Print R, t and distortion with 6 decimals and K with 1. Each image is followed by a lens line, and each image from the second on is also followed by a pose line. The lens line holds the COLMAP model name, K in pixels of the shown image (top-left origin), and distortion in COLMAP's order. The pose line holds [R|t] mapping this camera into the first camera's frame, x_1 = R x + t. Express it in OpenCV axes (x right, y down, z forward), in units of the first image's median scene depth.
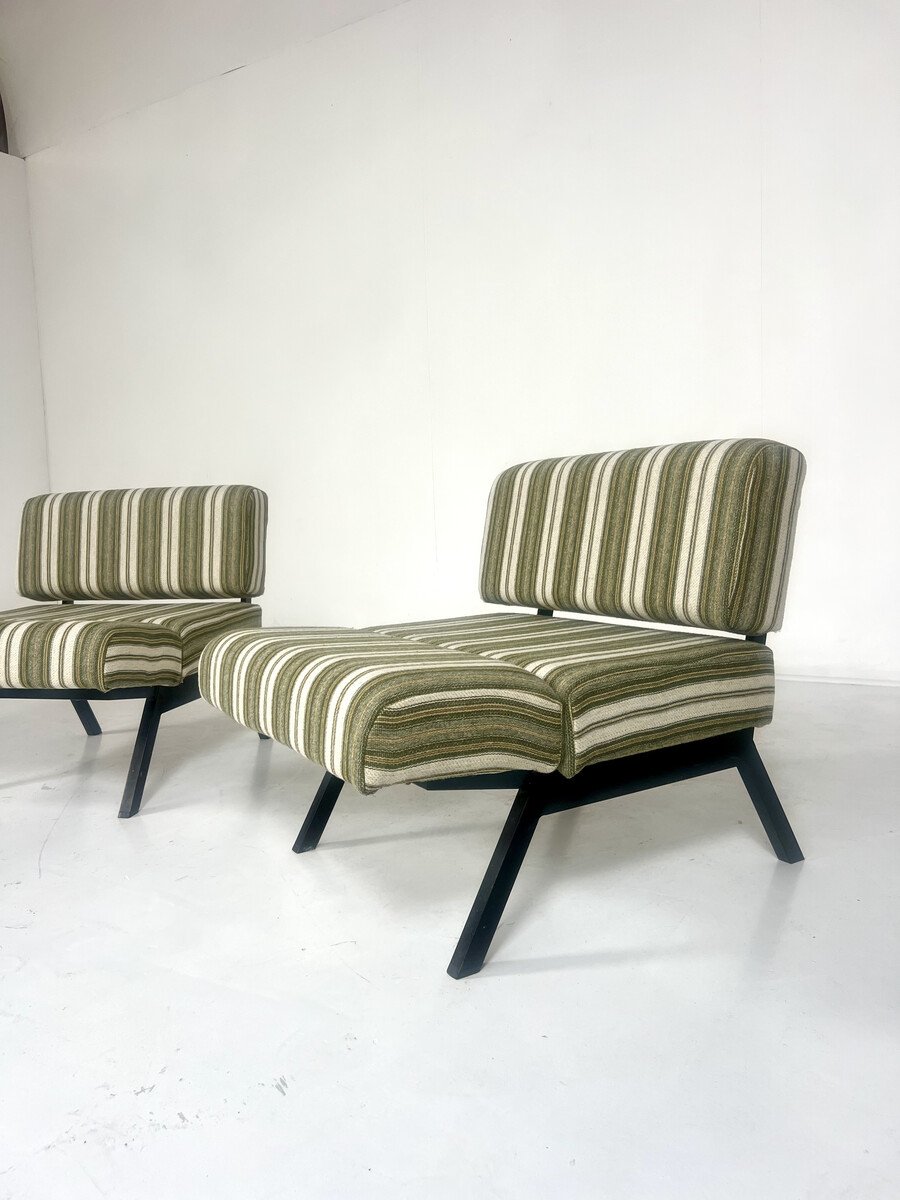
lens RADIAL K [[887.8, 0, 451.9], [0, 887.8, 595.7], [0, 0, 1]] dist [0.020709, -0.002737]
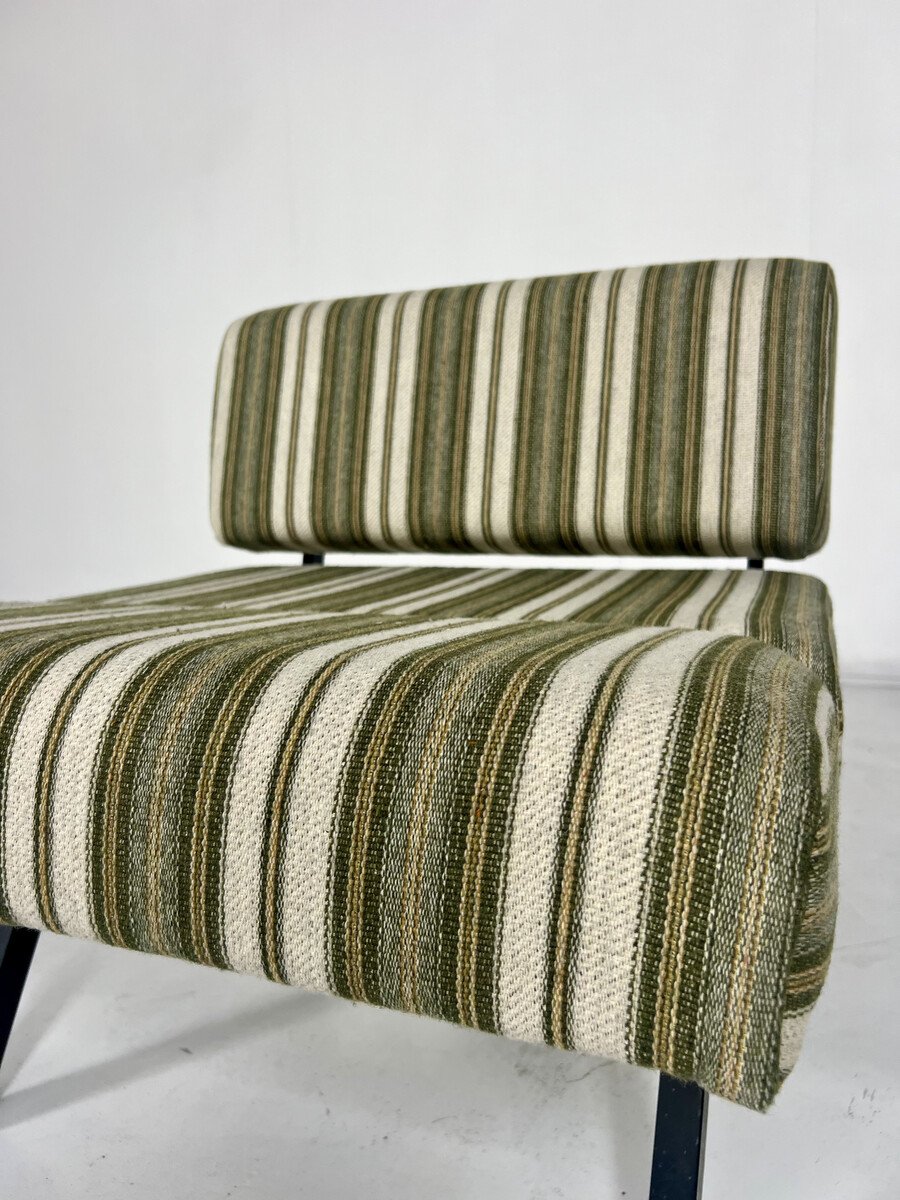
lens RADIAL K [[887.8, 0, 451.9], [0, 887.8, 595.7], [0, 0, 1]] dist [0.020709, -0.002737]
pose [[0.801926, -0.072914, 0.592957, -0.231029], [0.054189, 0.997310, 0.049349, 0.024132], [-0.594961, -0.007443, 0.803720, 0.550980]]
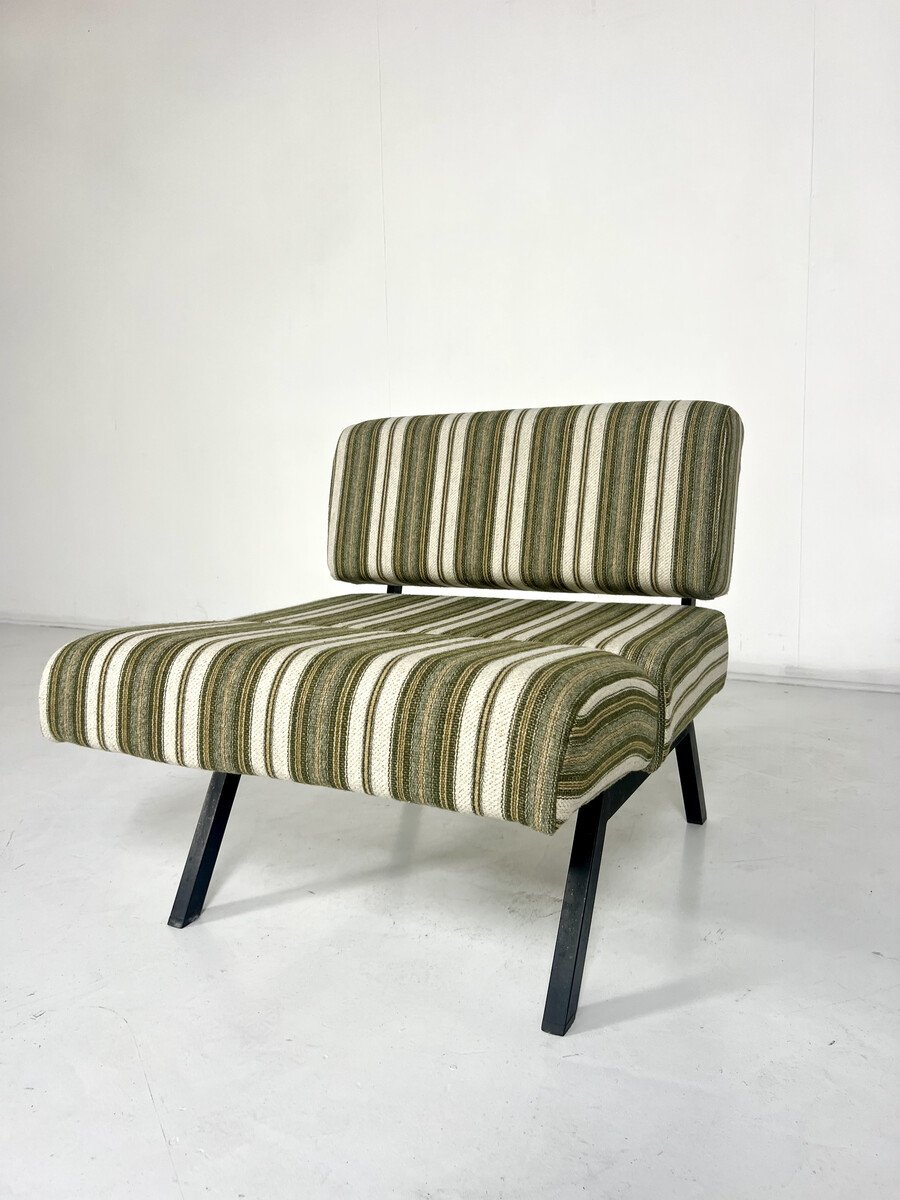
lens RADIAL K [[871.7, 0, 444.7], [0, 871.7, 584.4], [0, 0, 1]] dist [0.110990, -0.000170]
pose [[0.861781, -0.052733, 0.504532, -0.366364], [0.042823, 0.998595, 0.031227, -0.011344], [-0.505470, -0.005305, 0.862828, 0.266747]]
